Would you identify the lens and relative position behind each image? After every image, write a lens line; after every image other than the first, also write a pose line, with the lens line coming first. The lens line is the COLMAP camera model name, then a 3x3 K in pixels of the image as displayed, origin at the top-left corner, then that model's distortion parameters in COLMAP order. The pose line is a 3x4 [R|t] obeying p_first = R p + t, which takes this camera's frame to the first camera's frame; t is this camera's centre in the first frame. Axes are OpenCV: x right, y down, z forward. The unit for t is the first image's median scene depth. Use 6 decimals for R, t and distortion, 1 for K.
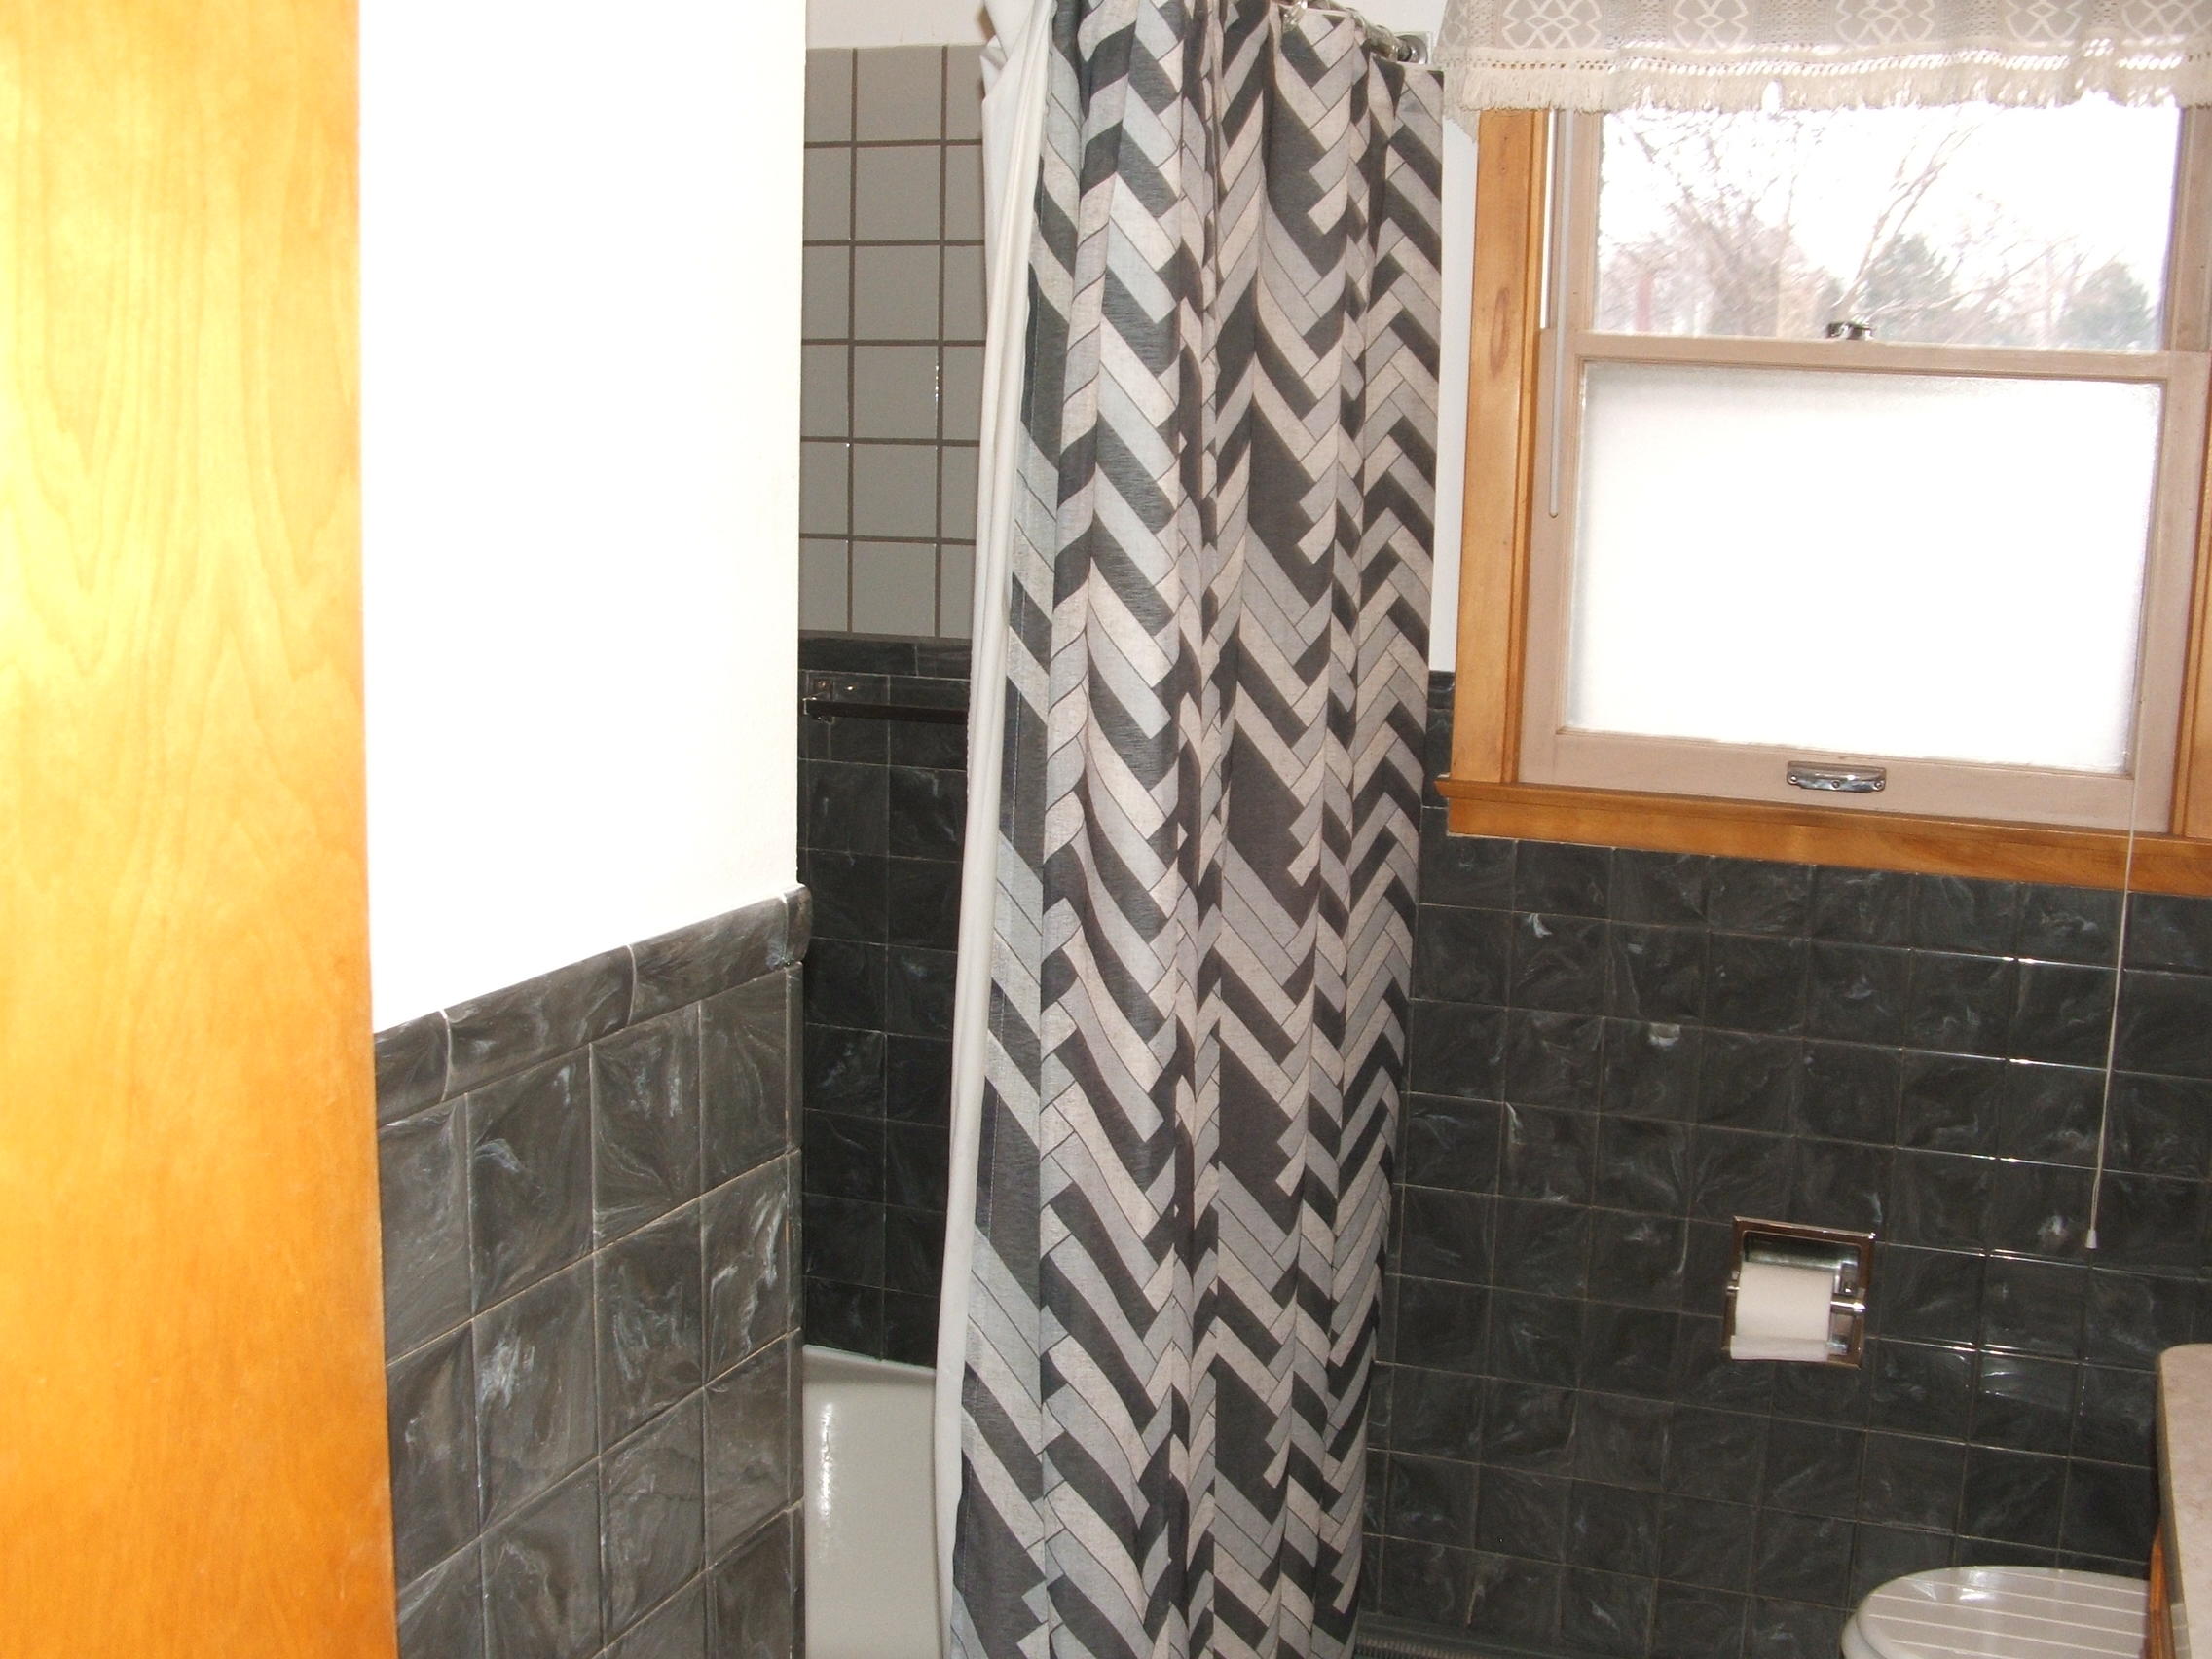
lens RADIAL K [[2590.3, 0, 1119.0], [0, 2590.3, 836.9], [0, 0, 1]] dist [-0.151472, 0.000000]
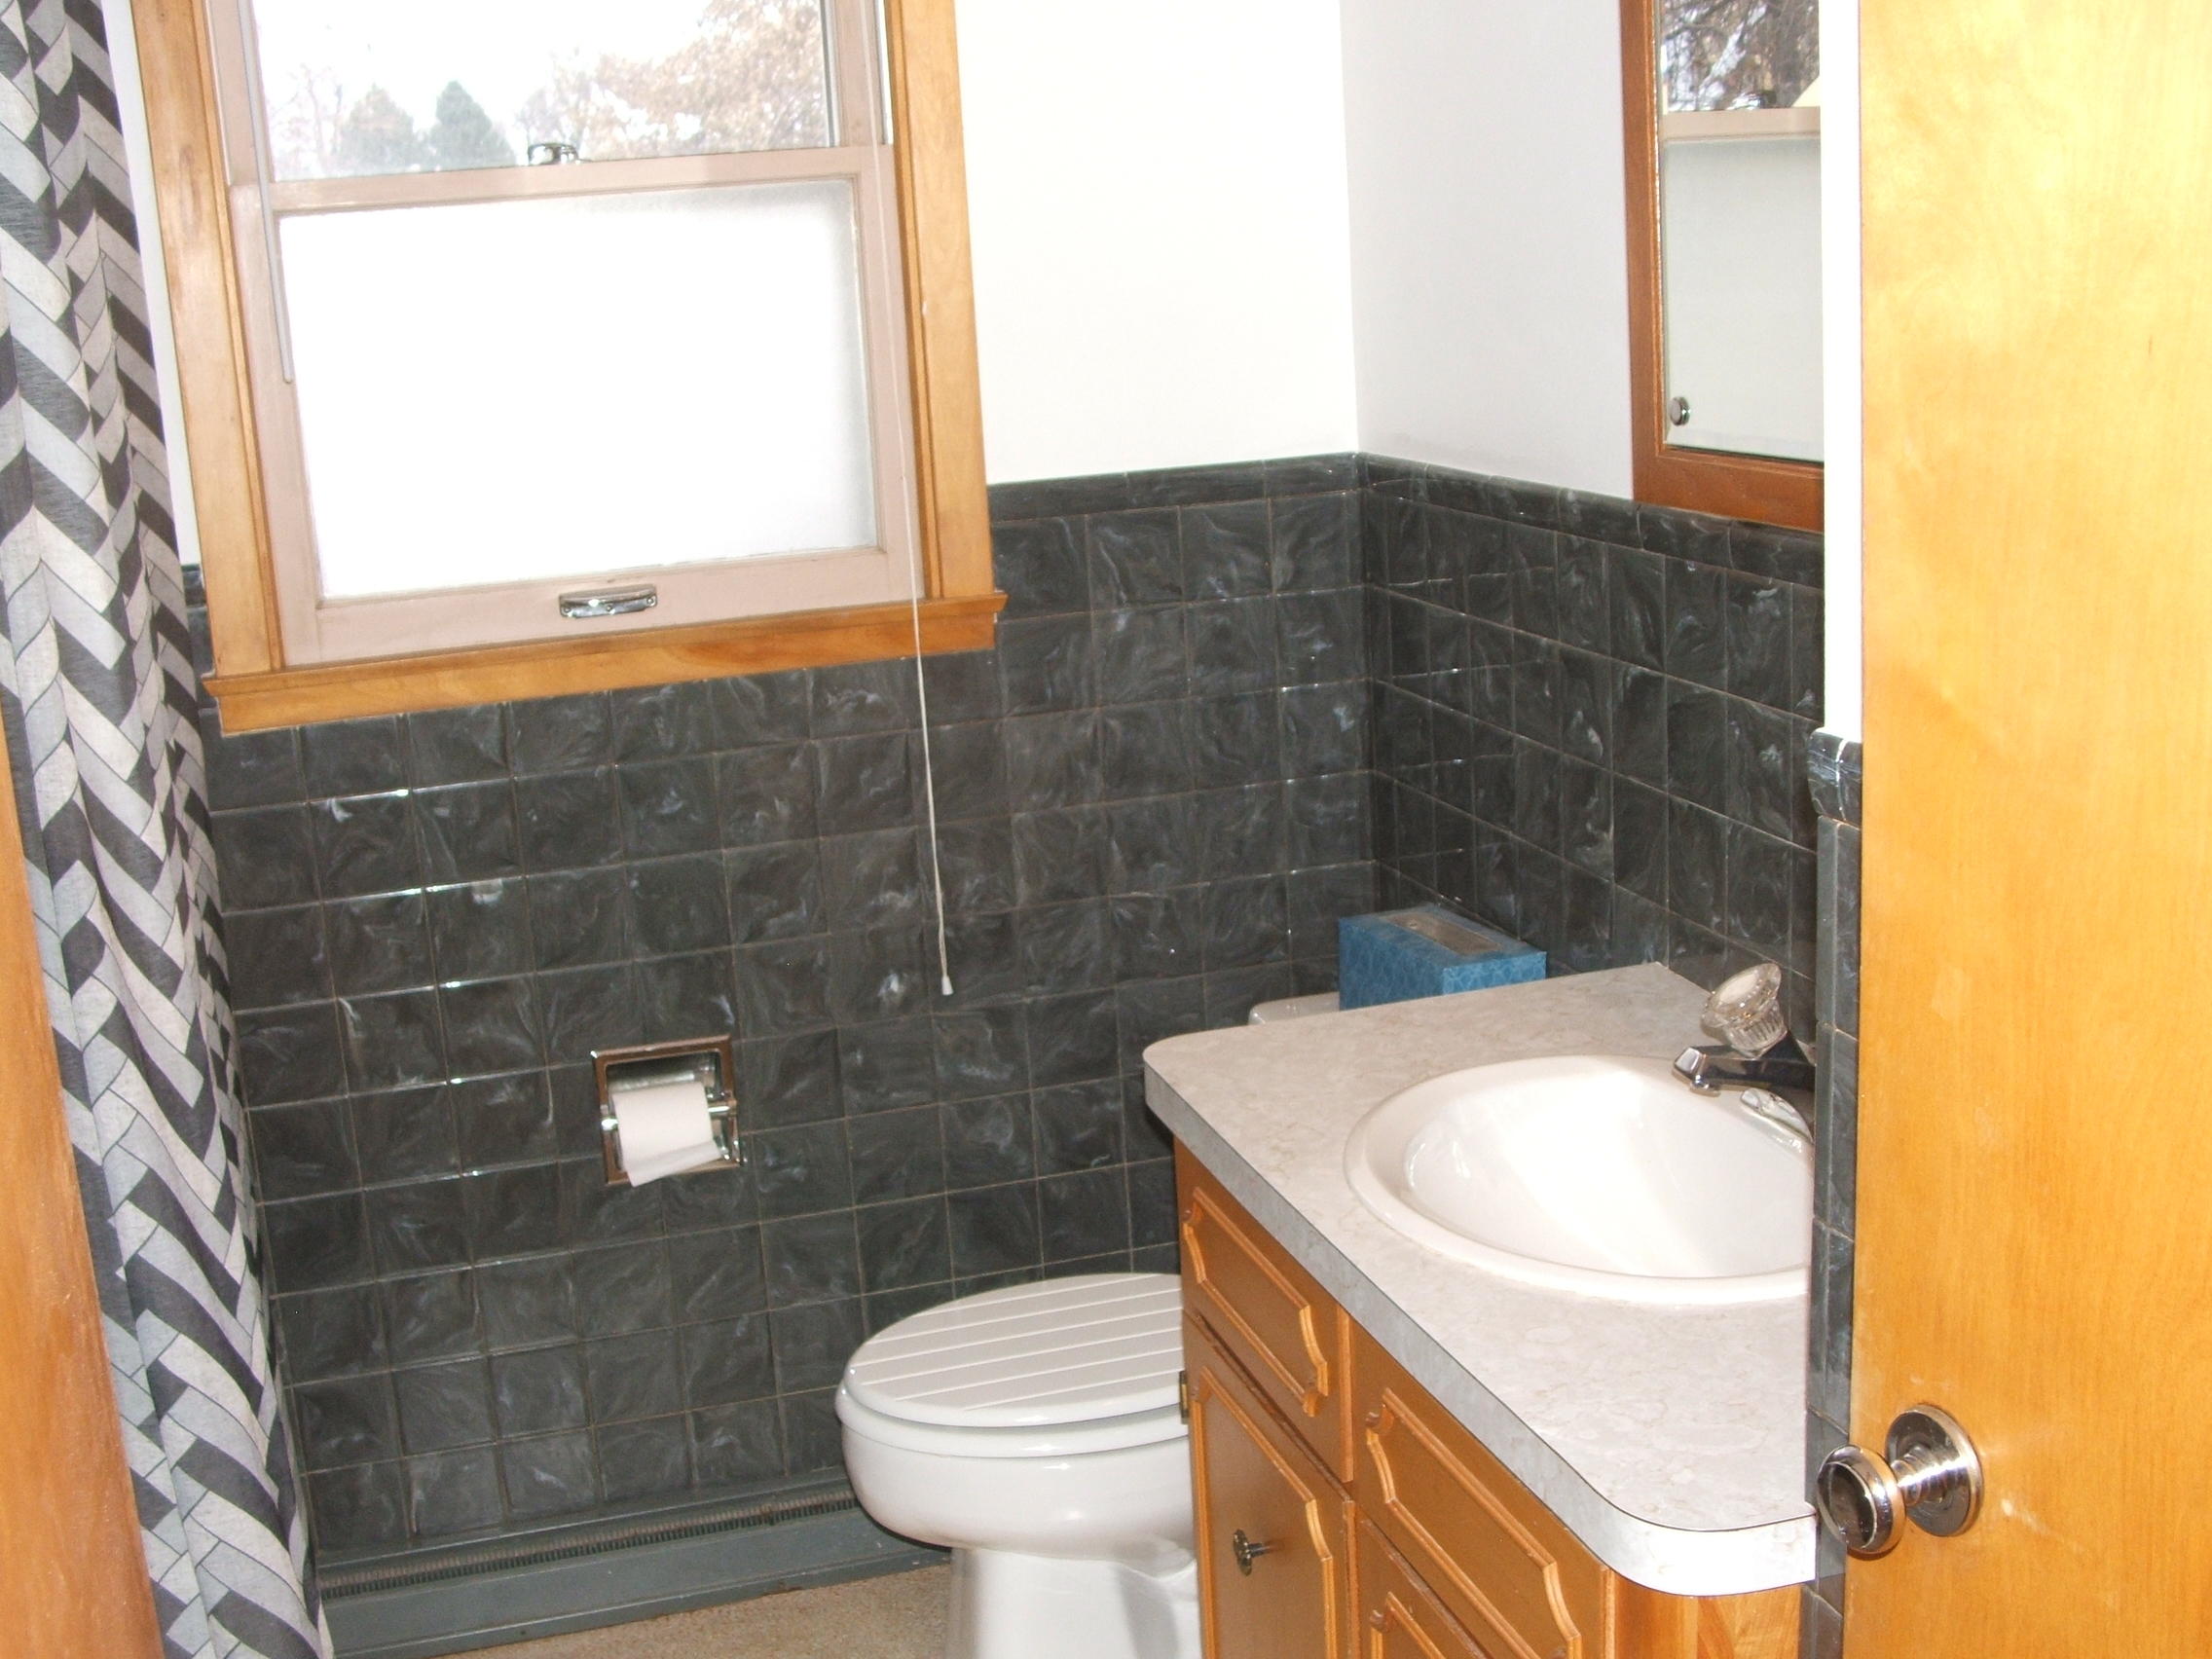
lens RADIAL K [[2590.3, 0, 1113.6], [0, 2590.3, 827.4], [0, 0, 1]] dist [-0.151472, 0.000000]
pose [[0.805067, -0.211494, 0.554199, -0.135237], [0.180994, 0.977309, 0.110036, -0.011660], [-0.564896, 0.011720, 0.825079, 0.055352]]
